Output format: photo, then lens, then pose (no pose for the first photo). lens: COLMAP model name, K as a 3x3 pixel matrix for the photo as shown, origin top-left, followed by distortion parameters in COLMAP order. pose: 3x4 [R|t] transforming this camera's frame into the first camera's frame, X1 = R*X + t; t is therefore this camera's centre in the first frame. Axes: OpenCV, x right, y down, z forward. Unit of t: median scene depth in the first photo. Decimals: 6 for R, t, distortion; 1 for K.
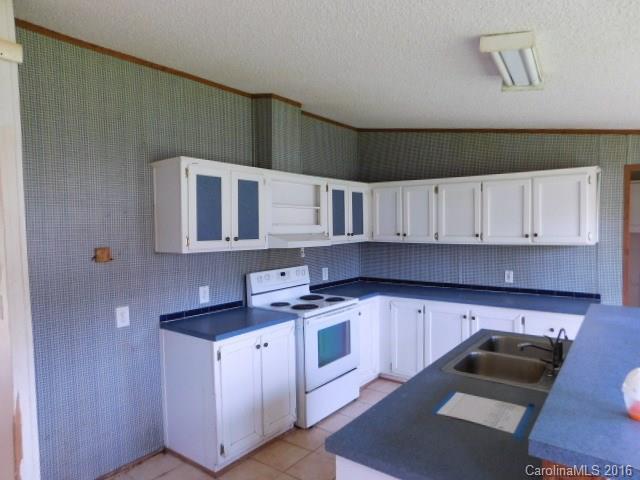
lens RADIAL K [[429.0, 0, 324.6], [0, 429.0, 238.5], [0, 0, 1]] dist [-0.019575, 0.021124]
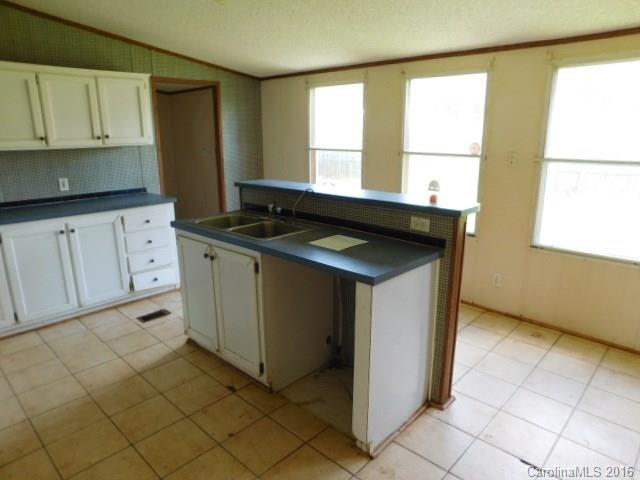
lens RADIAL K [[429.0, 0, 324.6], [0, 429.0, 233.7], [0, 0, 1]] dist [-0.019575, 0.021124]
pose [[0.130254, -0.223727, 0.965909, -0.462015], [0.037869, 0.974620, 0.220638, 0.011604], [-0.990757, 0.007839, 0.135421, 0.345692]]
